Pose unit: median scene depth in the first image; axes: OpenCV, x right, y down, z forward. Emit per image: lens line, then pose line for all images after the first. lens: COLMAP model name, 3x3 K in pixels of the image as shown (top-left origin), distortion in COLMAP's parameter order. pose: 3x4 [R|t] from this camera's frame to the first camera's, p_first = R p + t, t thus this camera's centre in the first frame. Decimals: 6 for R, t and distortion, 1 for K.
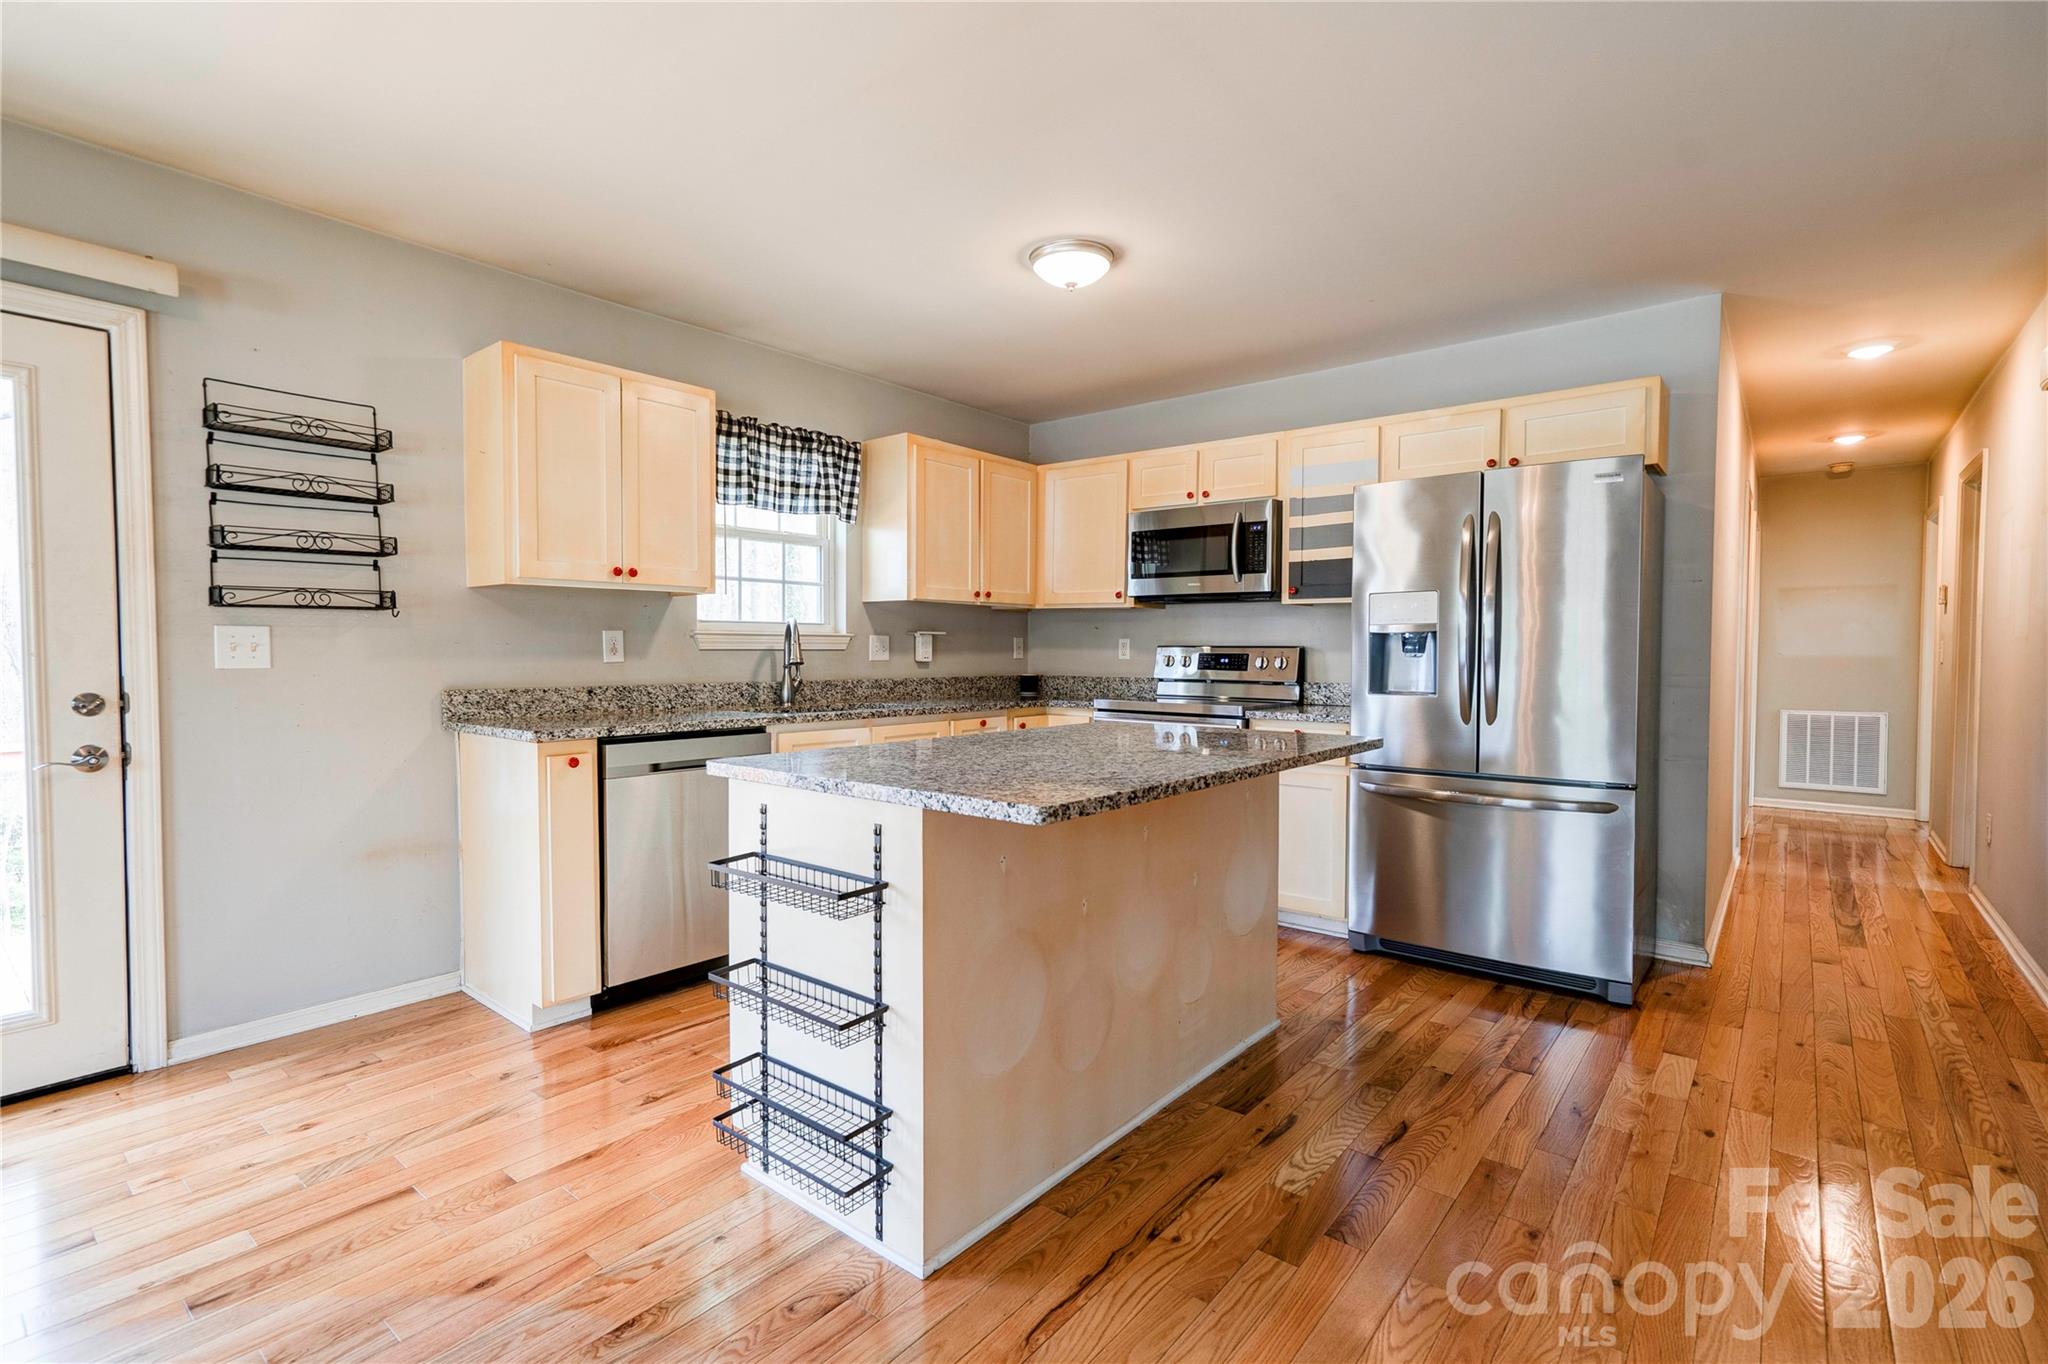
lens RADIAL K [[942.5, 0, 1005.4], [0, 942.5, 676.2], [0, 0, 1]] dist [0.001187, 0.008086]
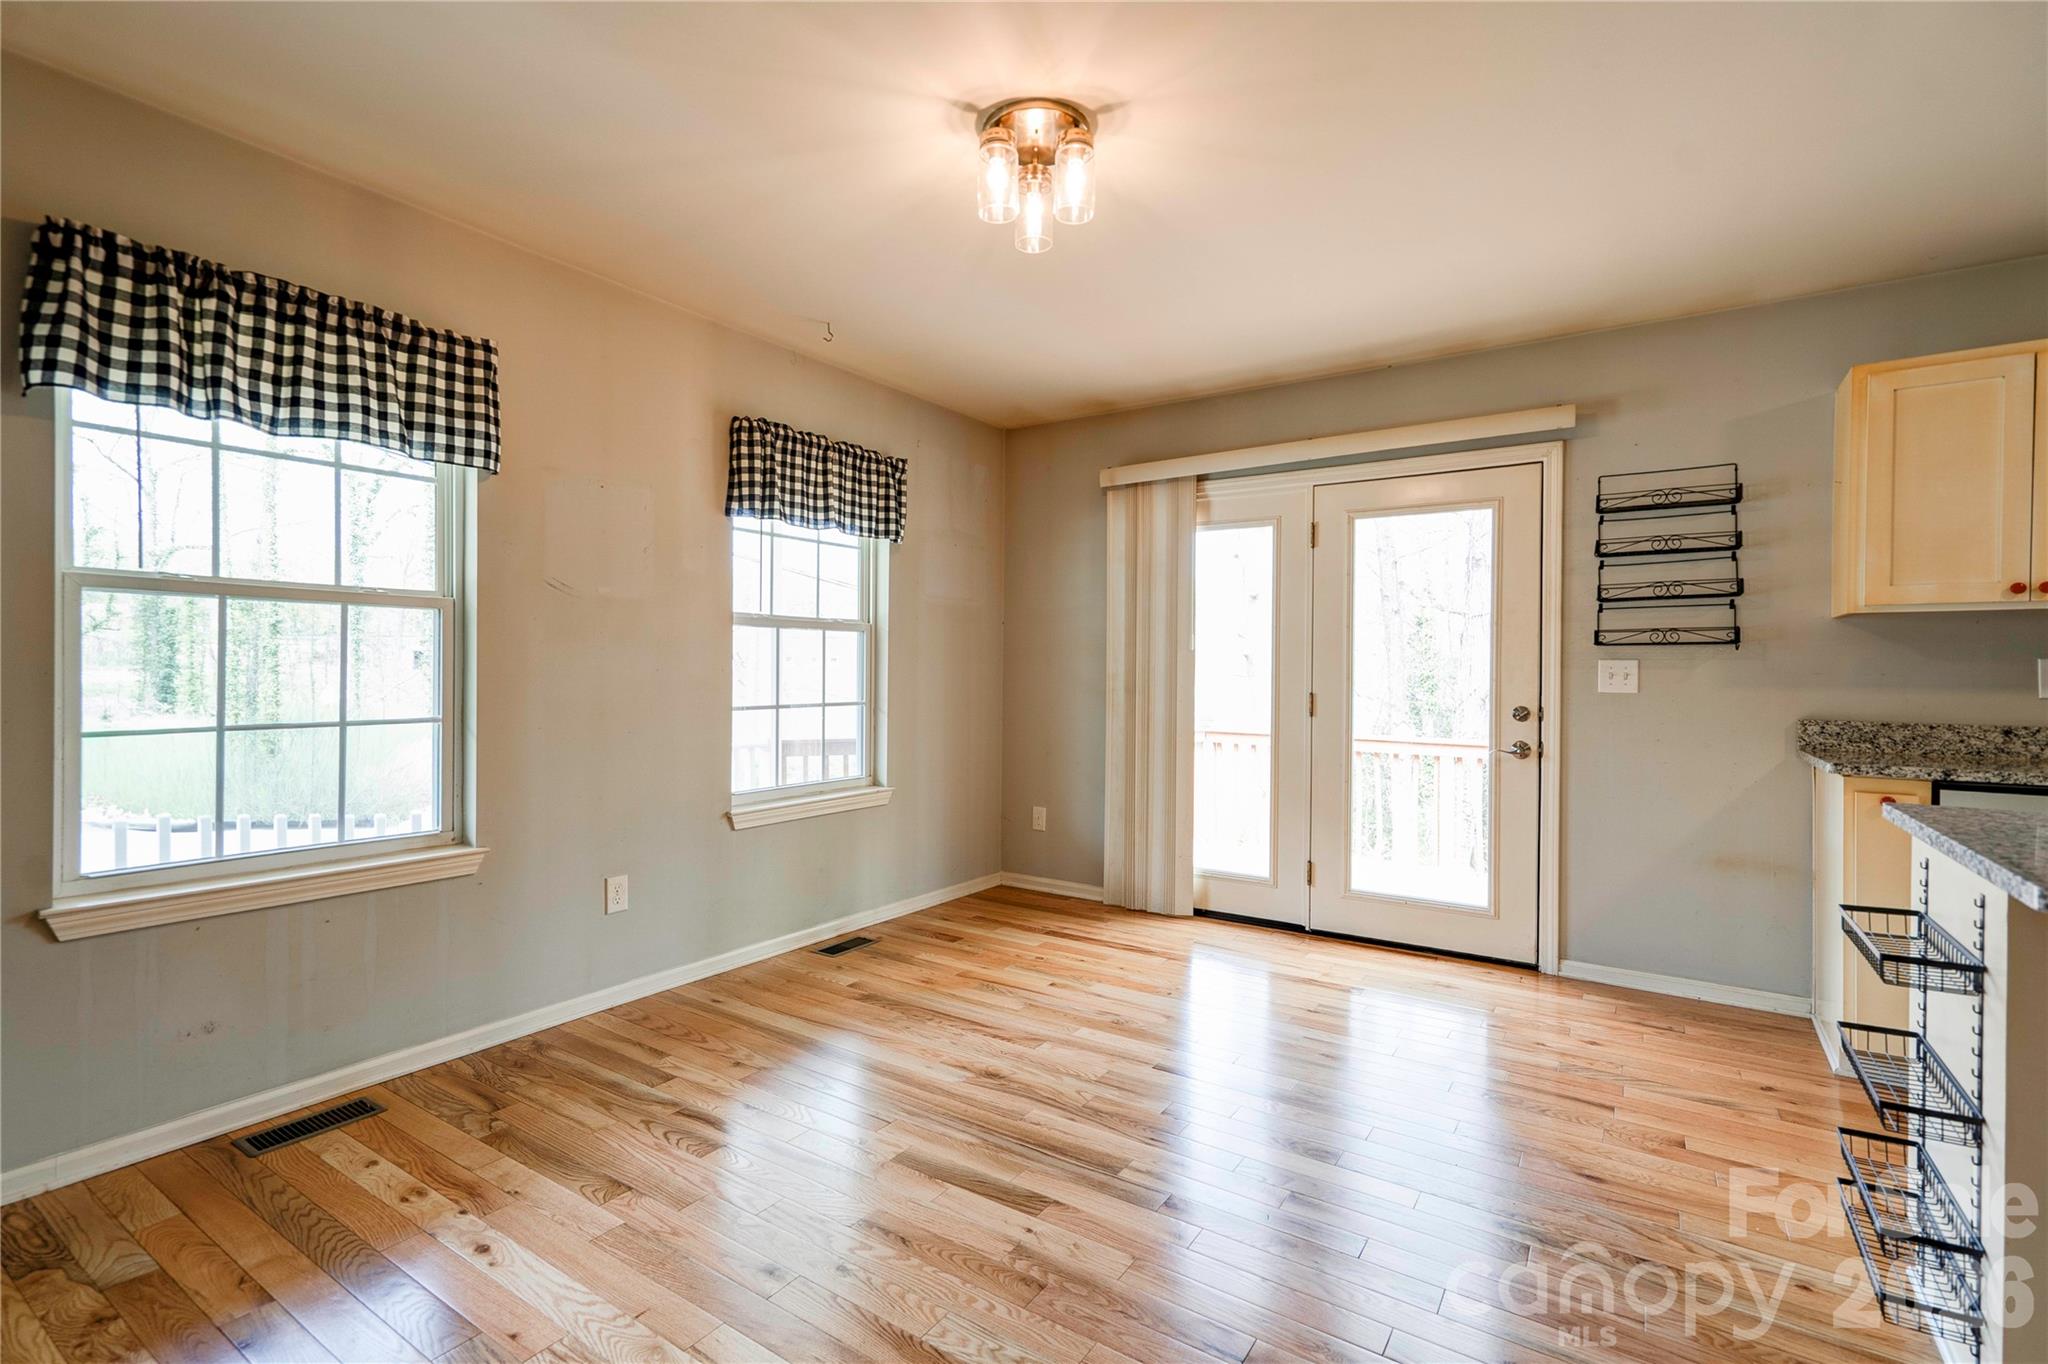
lens RADIAL K [[942.5, 0, 1011.4], [0, 942.5, 678.3], [0, 0, 1]] dist [0.001187, 0.008086]
pose [[0.096901, 0.007510, -0.995266, 0.336391], [-0.036950, 0.999309, 0.003943, -0.002199], [0.994608, 0.036393, 0.097112, 0.040045]]
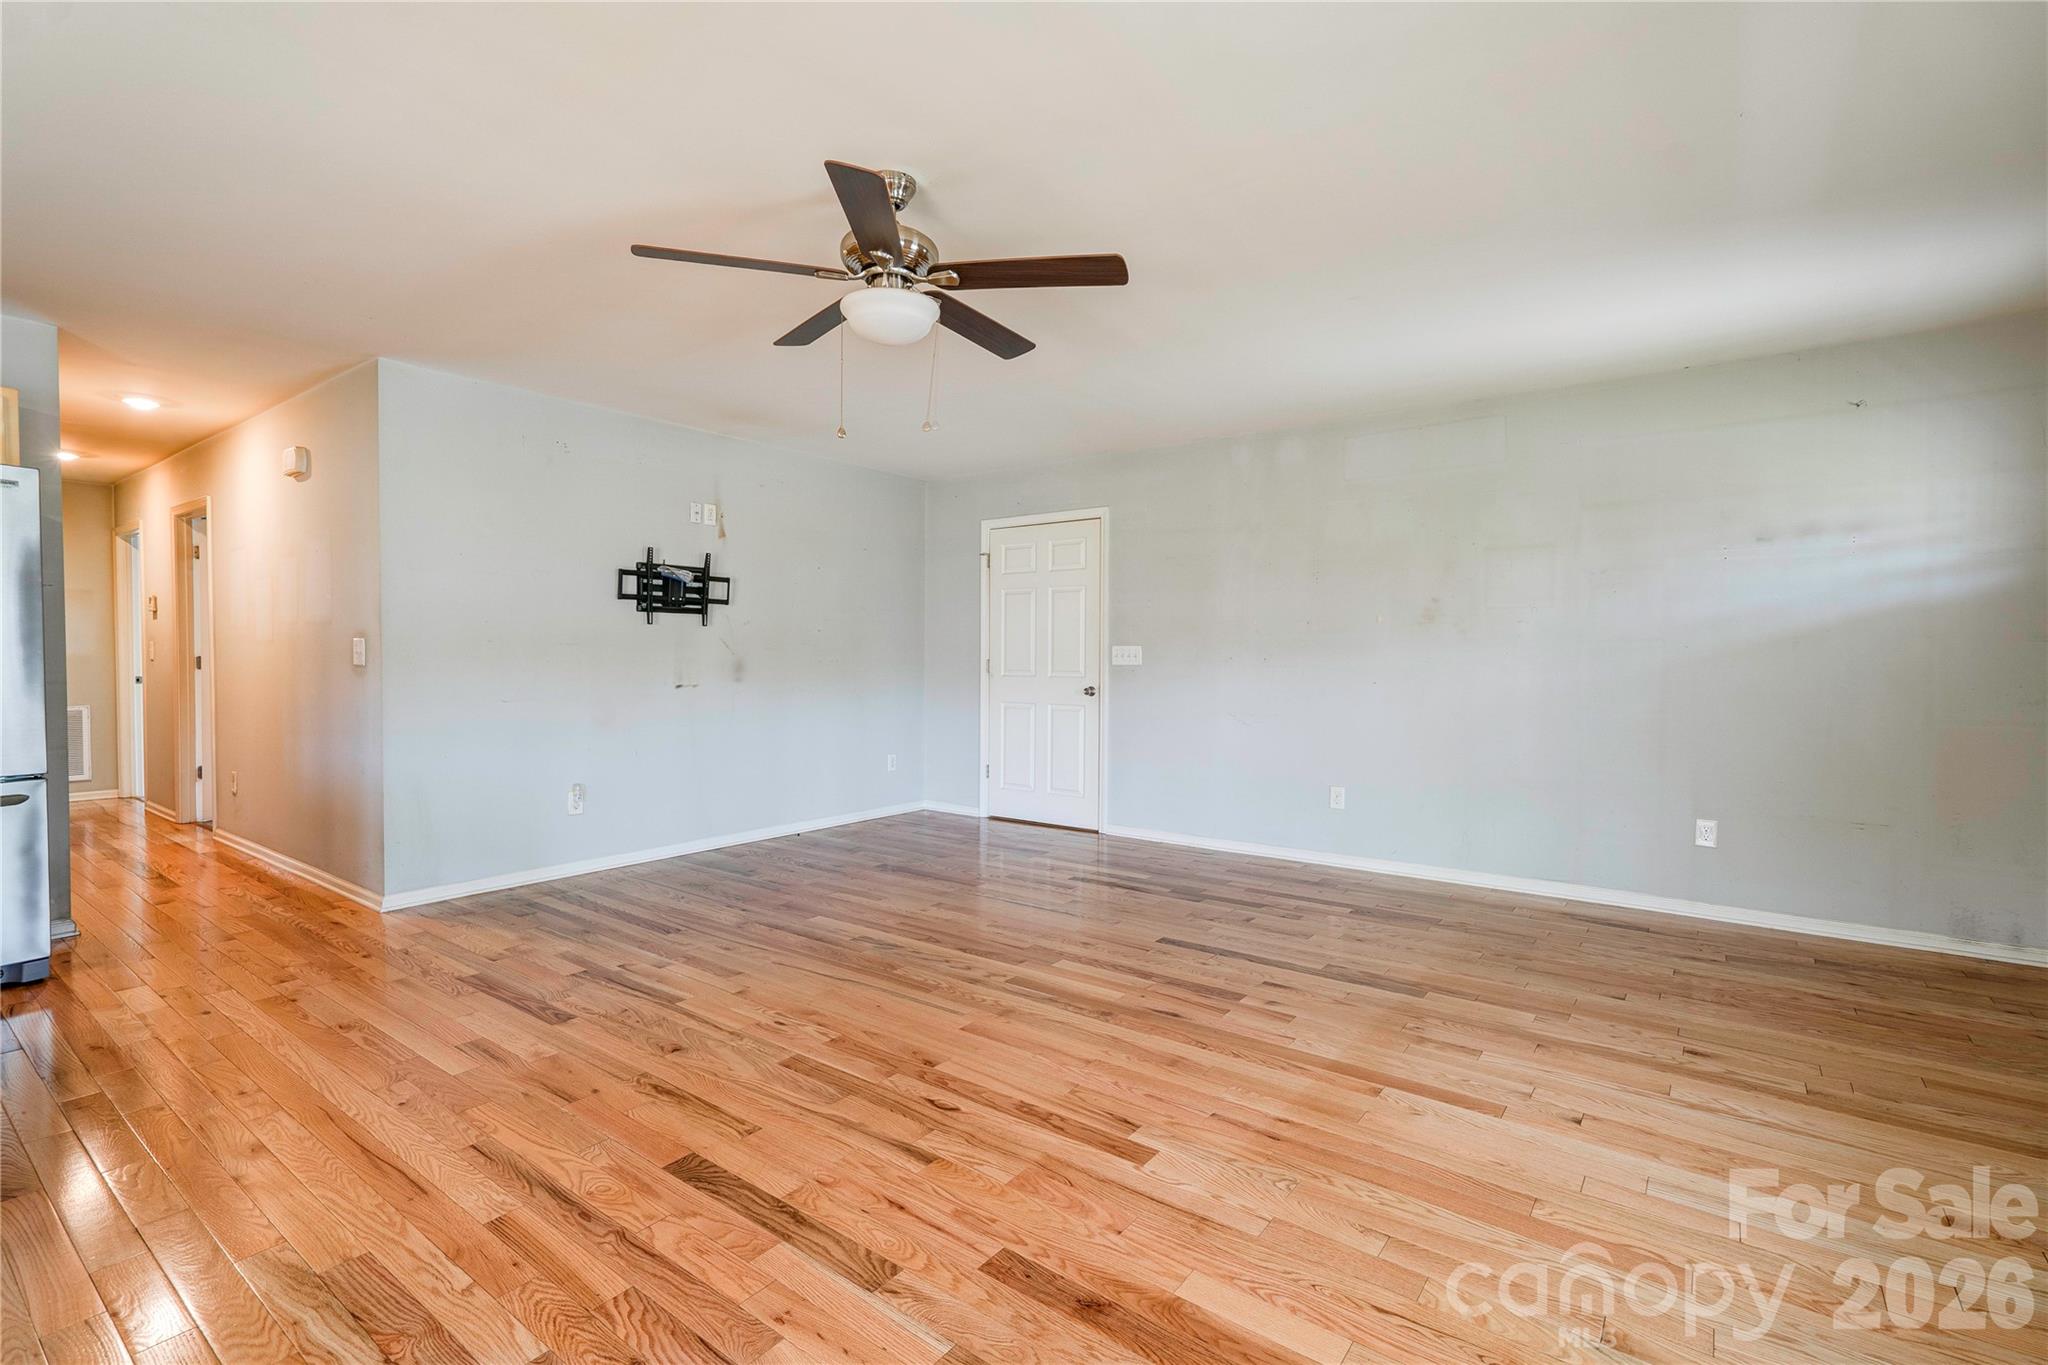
lens RADIAL K [[942.5, 0, 1012.4], [0, 942.5, 677.6], [0, 0, 1]] dist [0.001187, 0.008086]
pose [[-0.038861, -0.026924, 0.998882, -0.429943], [0.023876, 0.999327, 0.027864, 0.000789], [-0.998959, 0.024932, -0.038192, -0.063047]]
